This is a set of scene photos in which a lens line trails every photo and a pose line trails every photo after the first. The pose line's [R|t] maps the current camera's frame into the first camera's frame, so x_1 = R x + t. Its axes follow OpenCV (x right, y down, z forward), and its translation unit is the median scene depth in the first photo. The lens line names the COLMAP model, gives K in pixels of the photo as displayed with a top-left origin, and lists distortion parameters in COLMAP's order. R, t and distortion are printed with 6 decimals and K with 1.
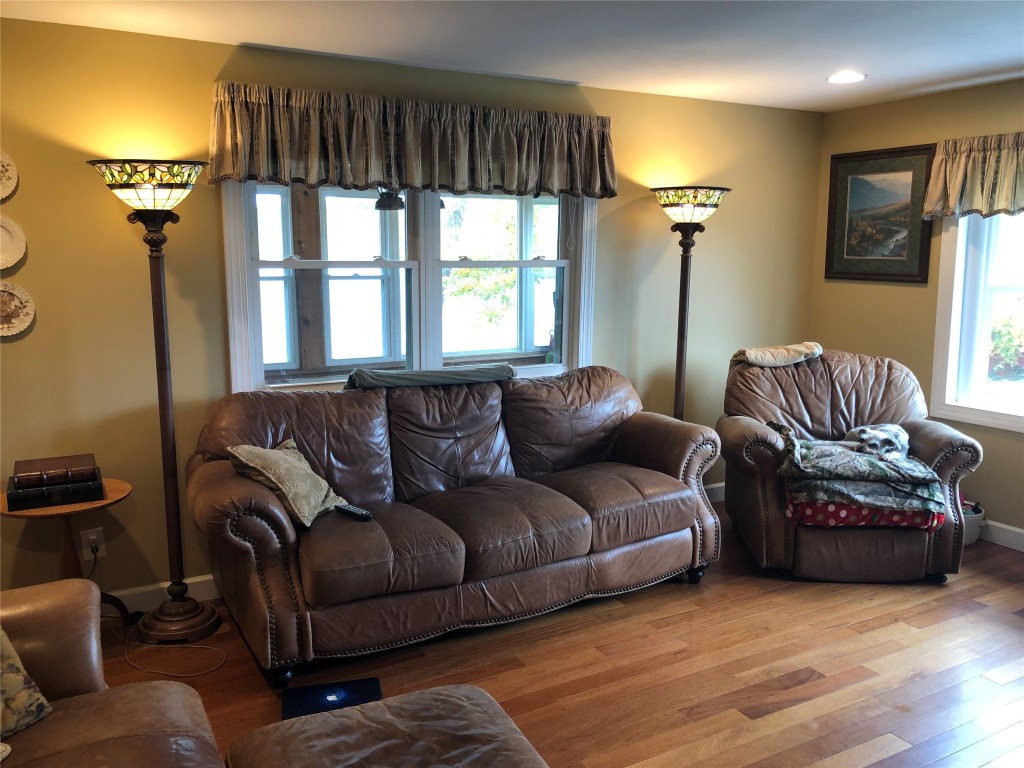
lens RADIAL K [[841.2, 0, 512.0], [0, 841.2, 384.0], [0, 0, 1]] dist [-0.005811, 0.097826]
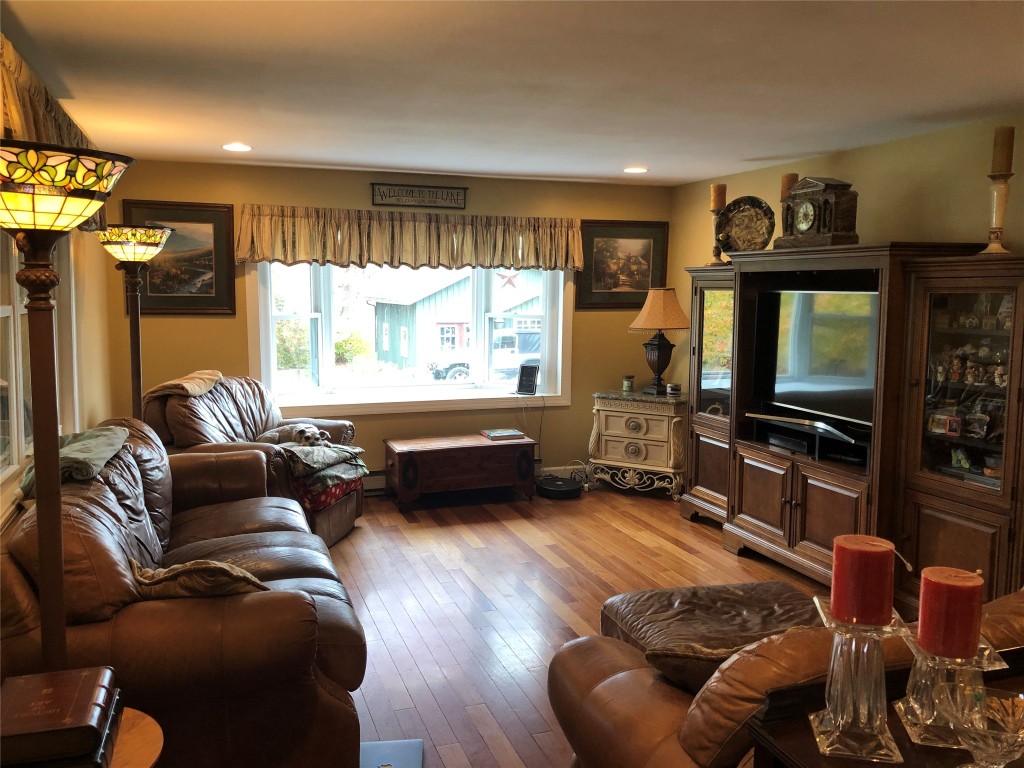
lens RADIAL K [[824.2, 0, 512.0], [0, 824.2, 384.0], [0, 0, 1]] dist [-0.004619, -0.003293]
pose [[0.161938, -0.118483, 0.979662, -0.667187], [0.153236, 0.983742, 0.093646, -0.073365], [-0.974831, 0.134955, 0.177462, 0.419022]]
